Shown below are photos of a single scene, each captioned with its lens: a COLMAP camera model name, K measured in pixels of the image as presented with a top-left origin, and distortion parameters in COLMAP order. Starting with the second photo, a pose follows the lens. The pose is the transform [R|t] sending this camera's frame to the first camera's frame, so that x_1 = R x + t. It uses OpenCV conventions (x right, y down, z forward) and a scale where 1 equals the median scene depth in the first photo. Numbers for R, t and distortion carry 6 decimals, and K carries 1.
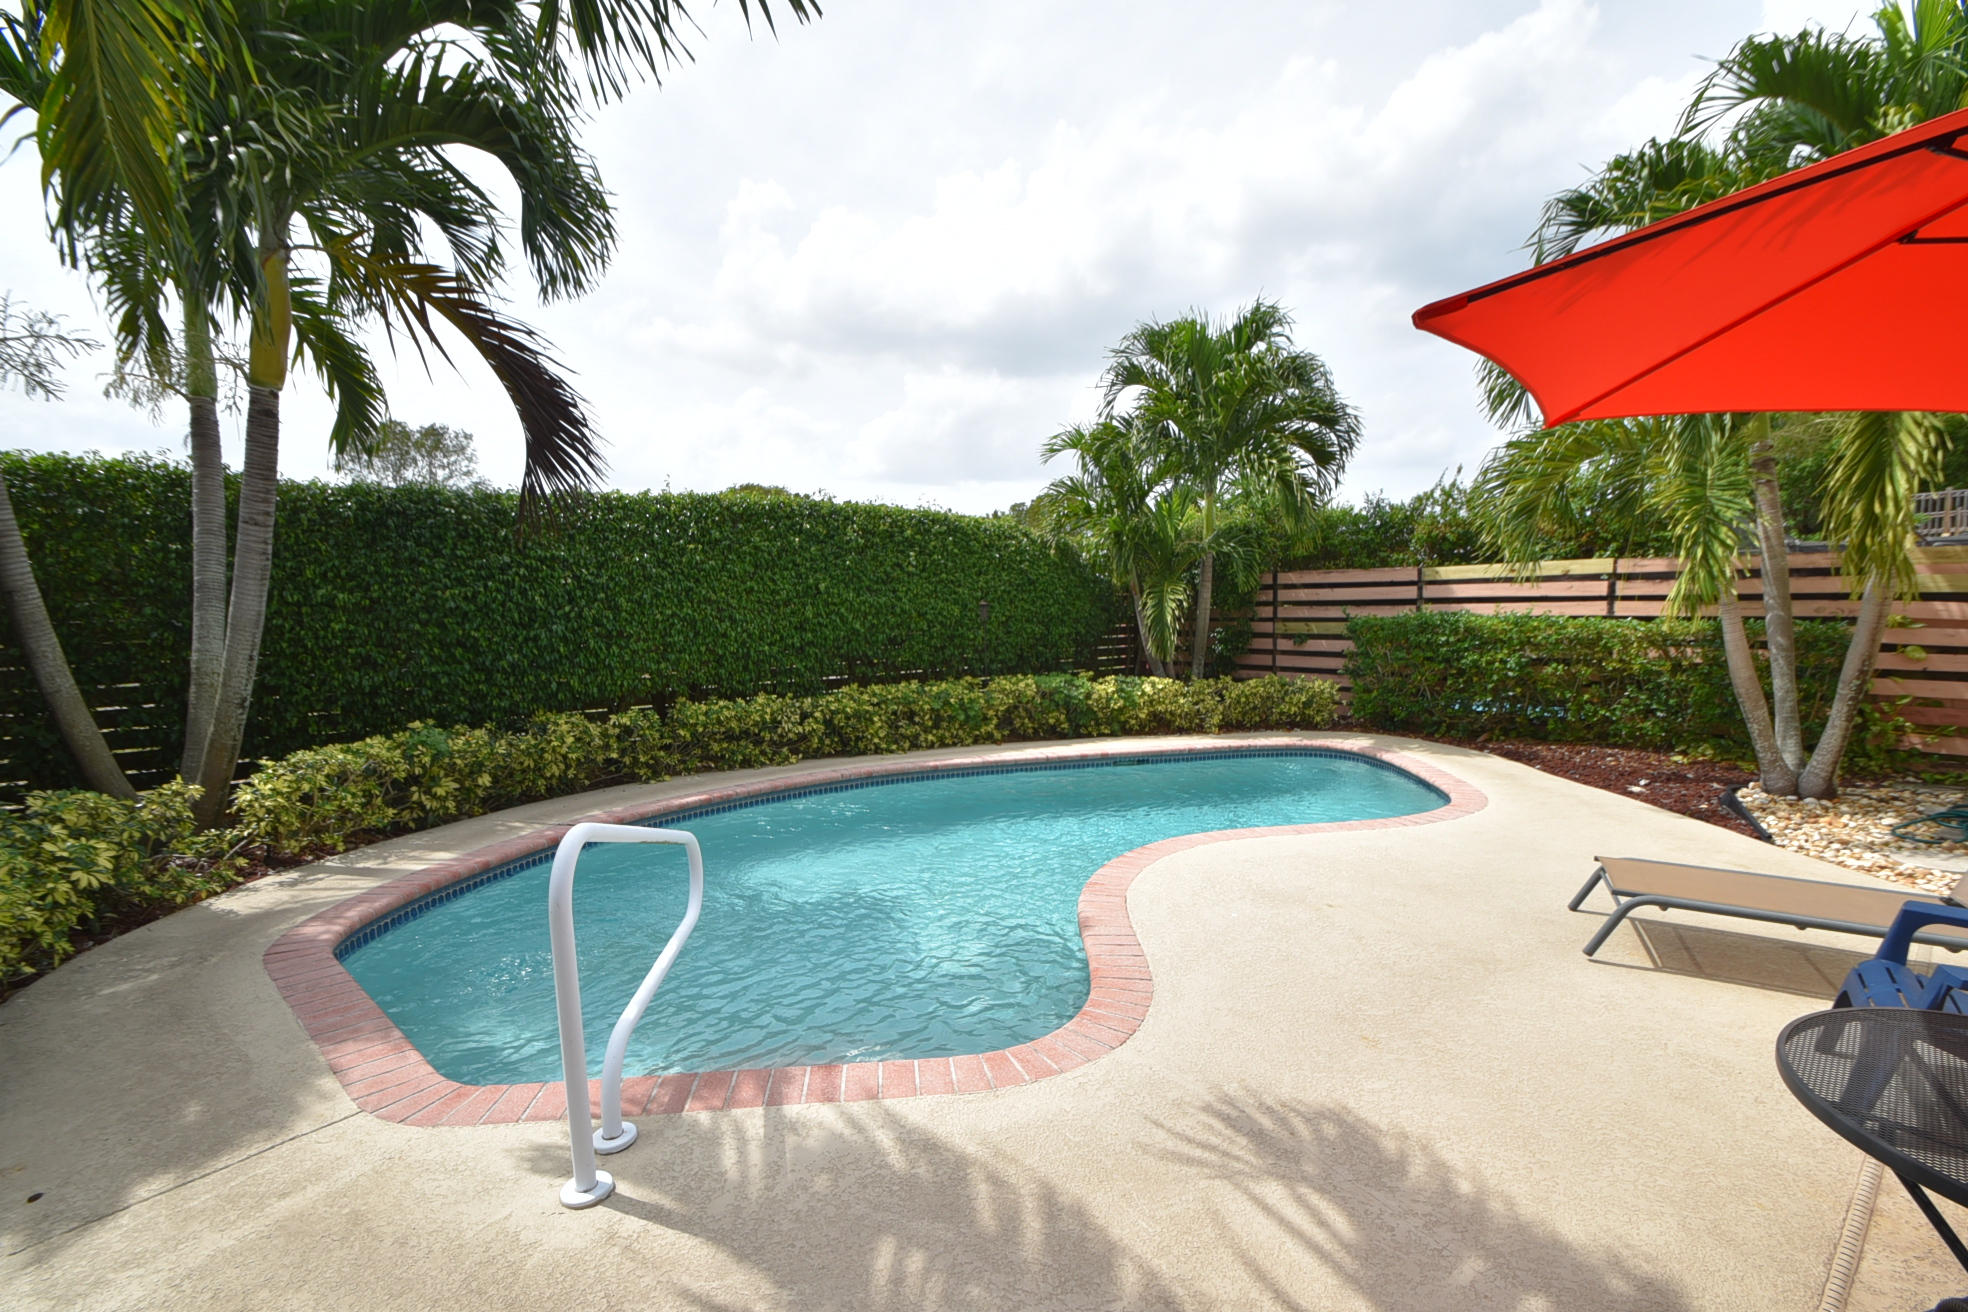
lens RADIAL K [[935.8, 0, 982.6], [0, 935.8, 692.1], [0, 0, 1]] dist [-0.000544, -0.000354]
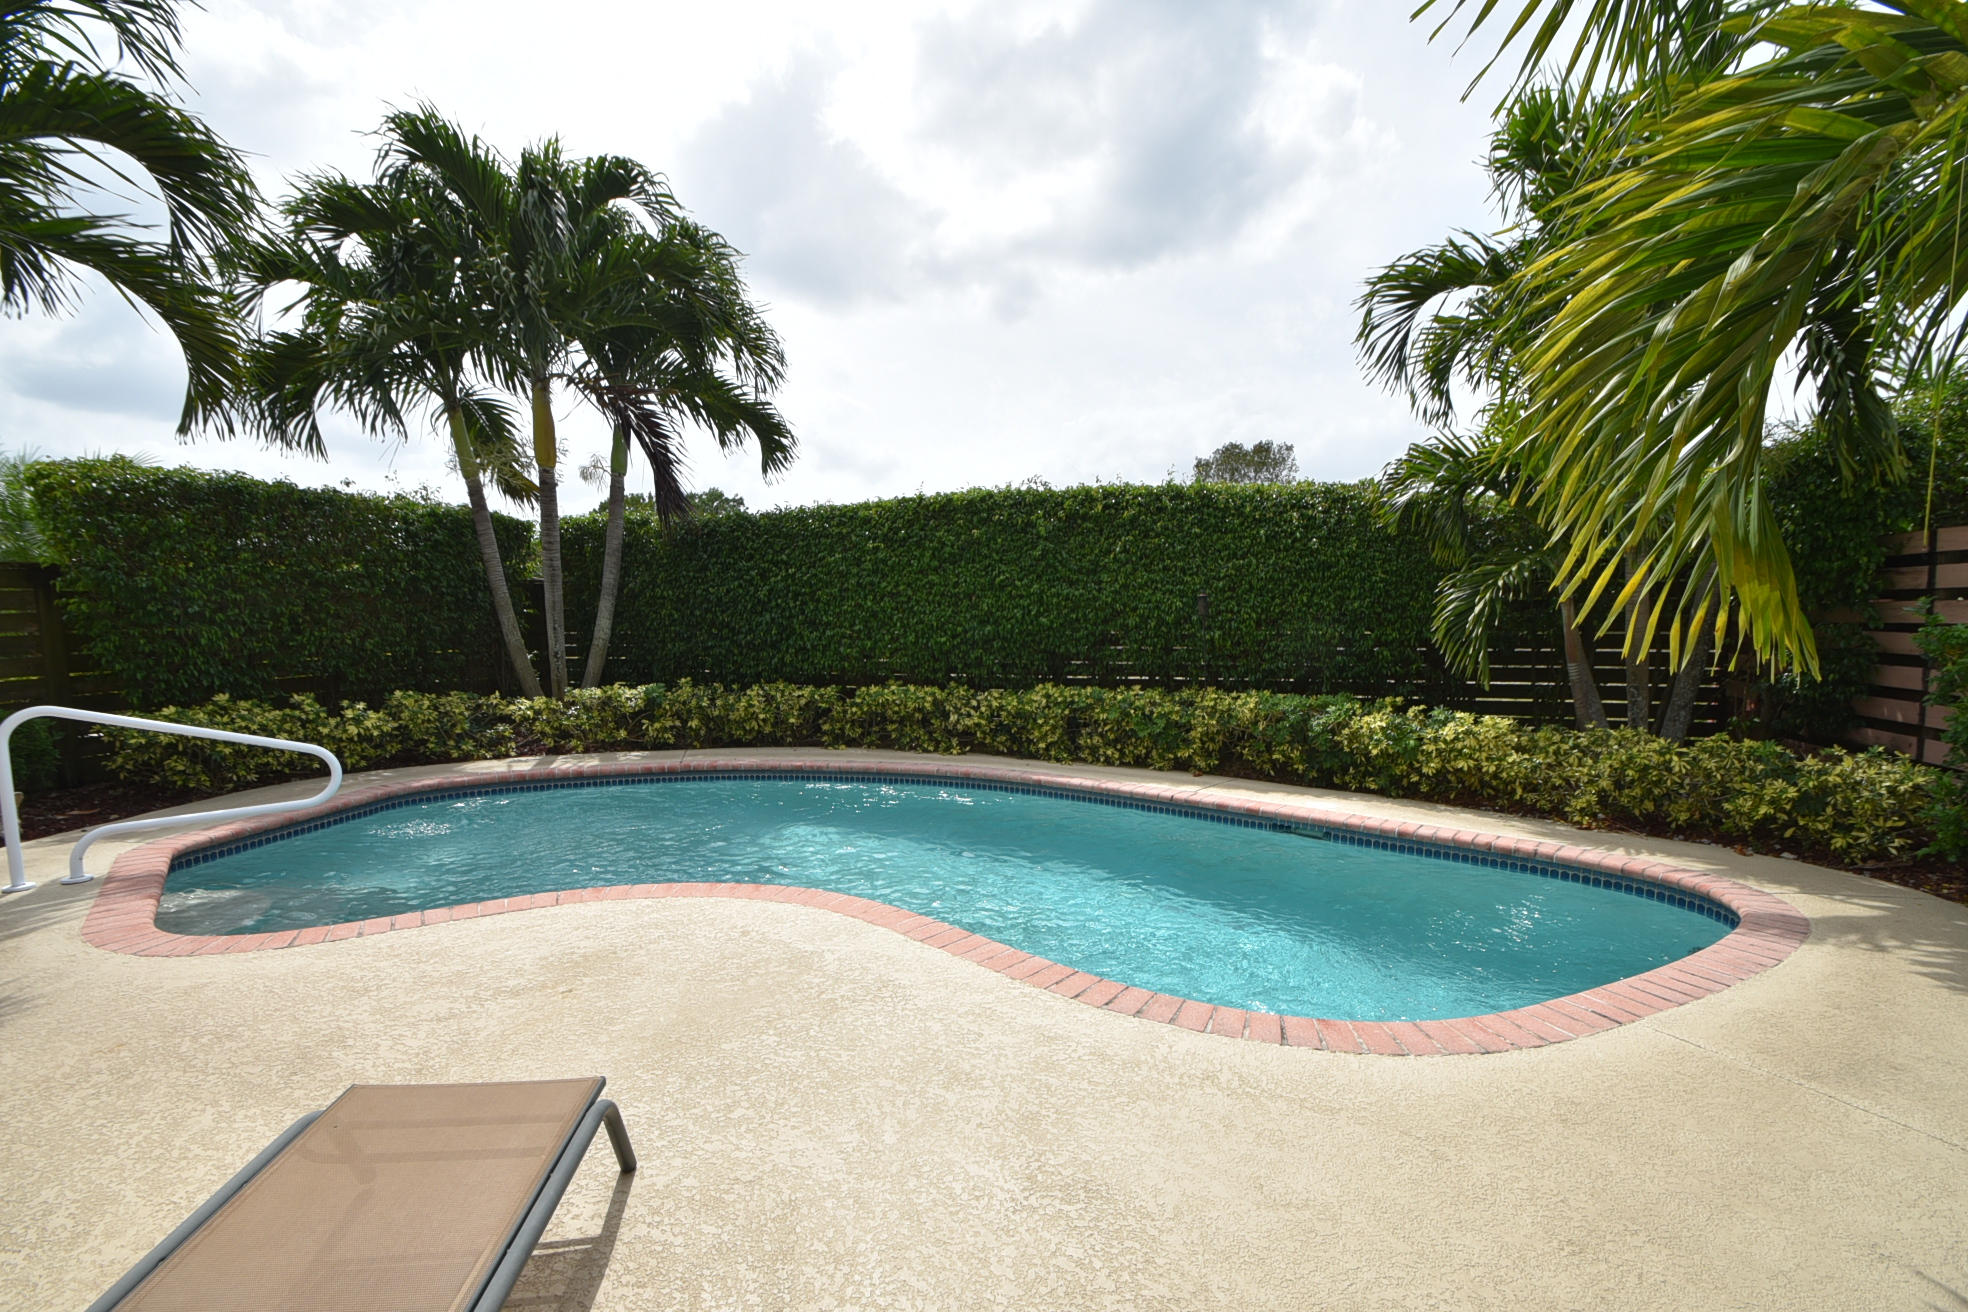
lens RADIAL K [[893.9, 0, 983.4], [0, 893.9, 692.0], [0, 0, 1]] dist [0.020241, -0.022212]
pose [[0.524707, 0.085851, -0.846943, 0.568963], [-0.079384, 0.995501, 0.051729, -0.039202], [0.847574, 0.040091, 0.529161, 0.460391]]
